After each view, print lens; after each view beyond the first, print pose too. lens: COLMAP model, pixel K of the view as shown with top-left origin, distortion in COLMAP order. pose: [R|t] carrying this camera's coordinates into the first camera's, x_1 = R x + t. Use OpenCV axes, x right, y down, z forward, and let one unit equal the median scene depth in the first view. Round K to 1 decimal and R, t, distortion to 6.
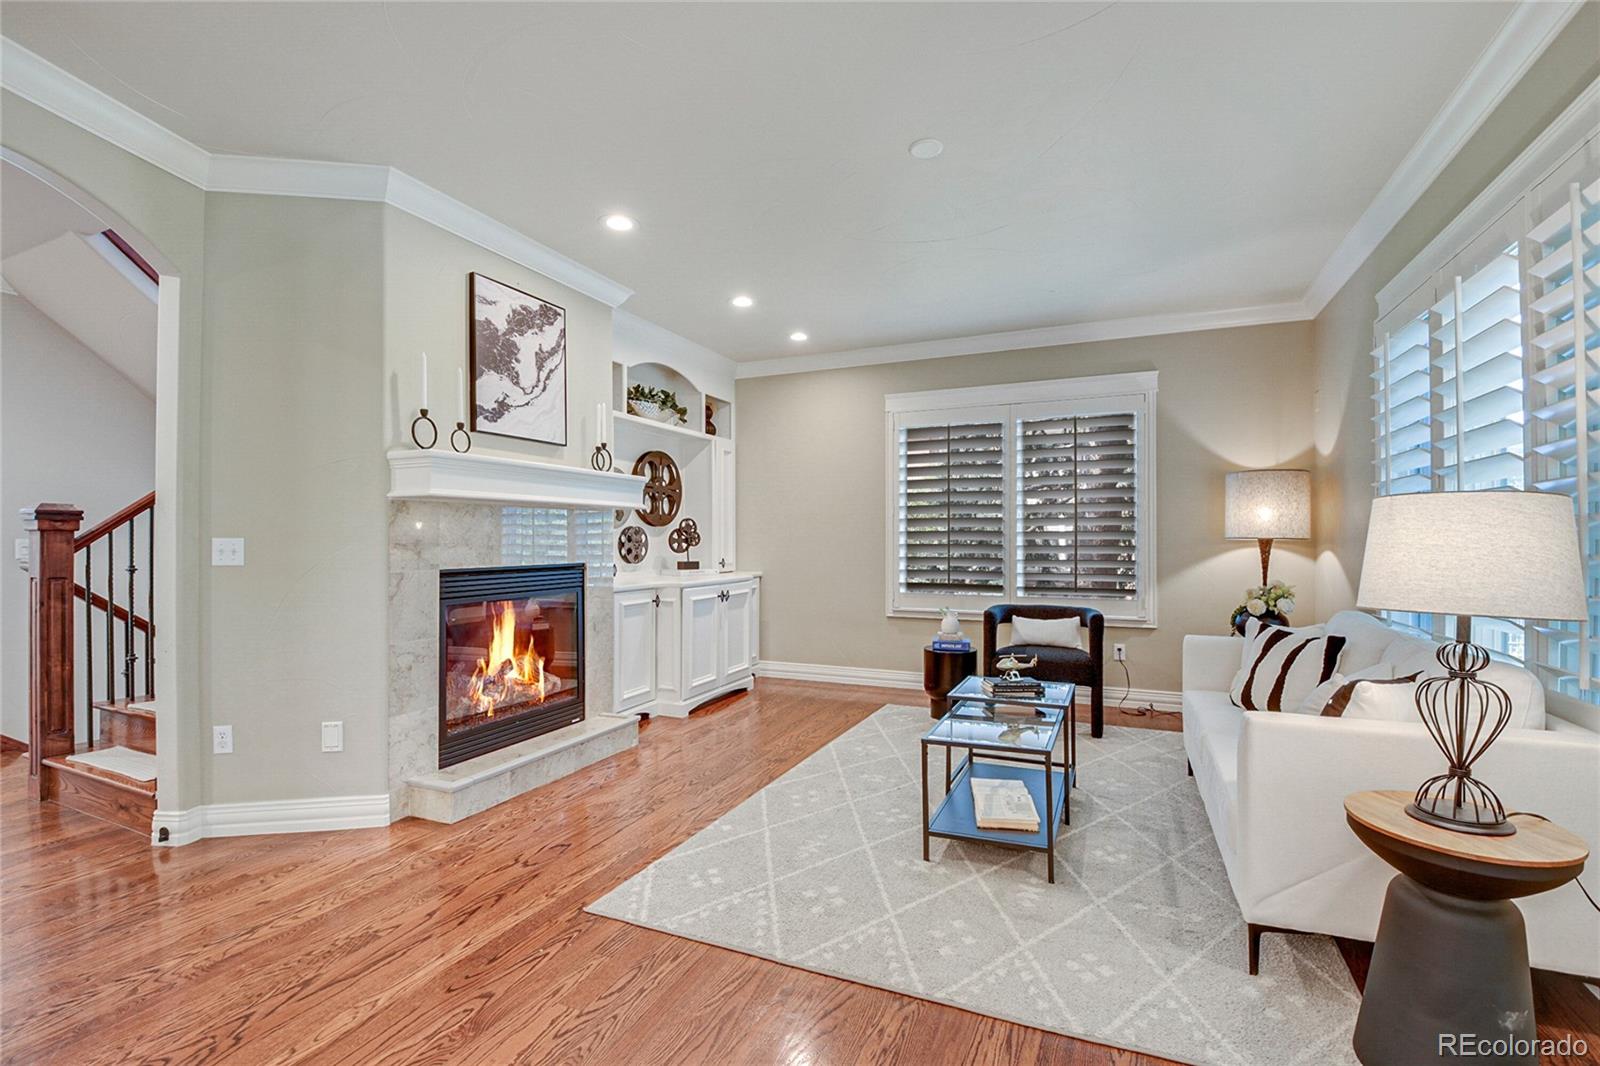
lens RADIAL K [[707.7, 0, 802.1], [0, 707.7, 535.3], [0, 0, 1]] dist [-0.019768, -0.002854]
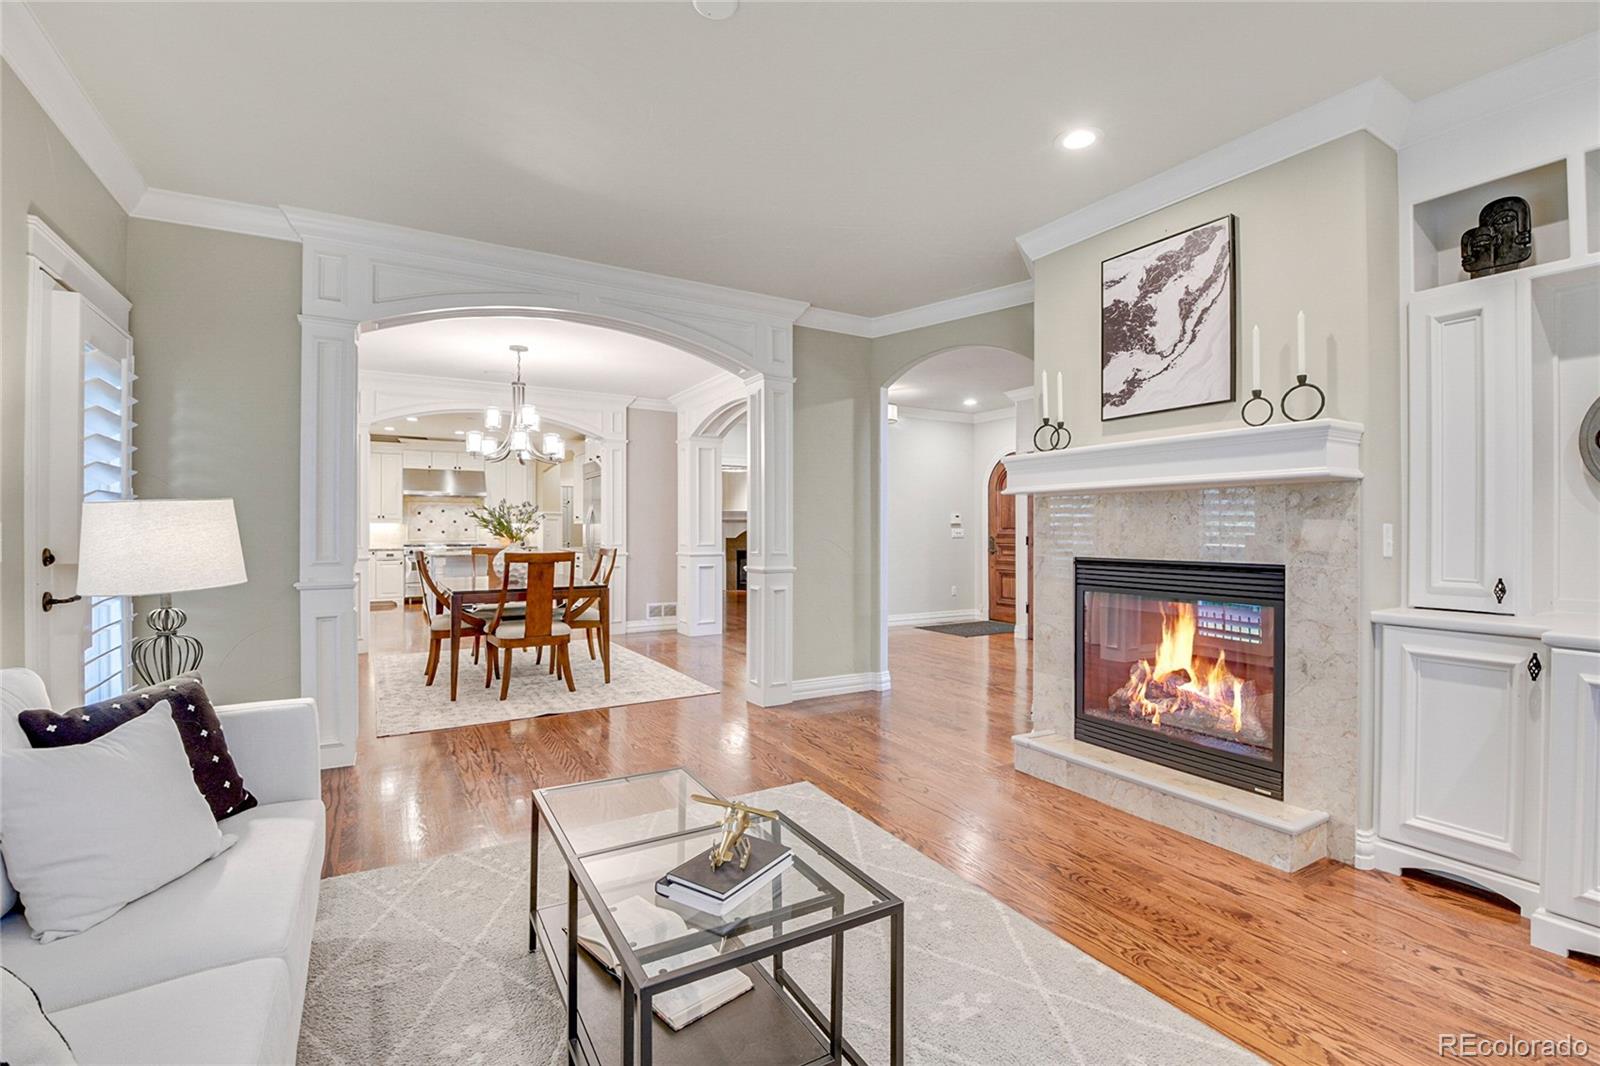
lens RADIAL K [[707.7, 0, 802.7], [0, 707.7, 530.1], [0, 0, 1]] dist [-0.019768, -0.002854]
pose [[-0.582358, 0.001643, -0.812931, 0.488650], [0.004443, 0.999989, -0.001162, 0.005214], [0.812921, -0.004289, -0.582359, 1.014656]]
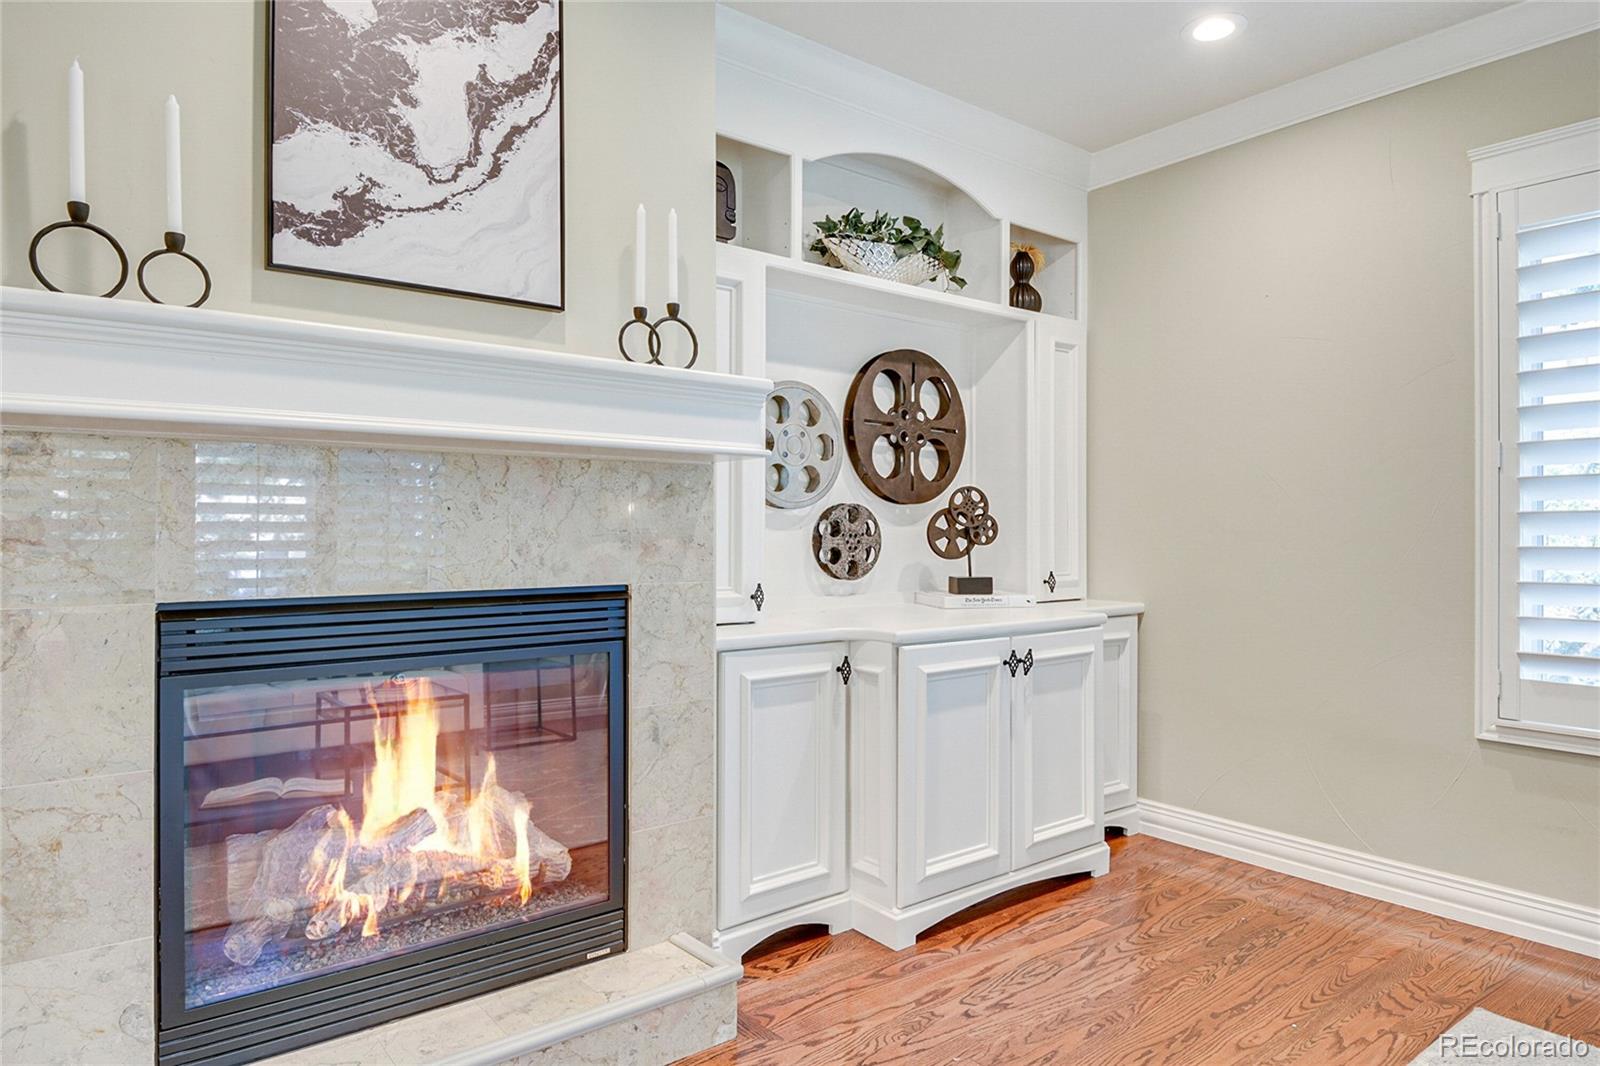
lens RADIAL K [[944.6, 0, 806.1], [0, 944.6, 524.3], [0, 0, 1]] dist [-0.000266, -0.008231]
pose [[0.880699, -0.000949, -0.473676, 0.059427], [0.000235, 0.999999, -0.001568, 0.003374], [0.473677, 0.001270, 0.880698, 0.545266]]
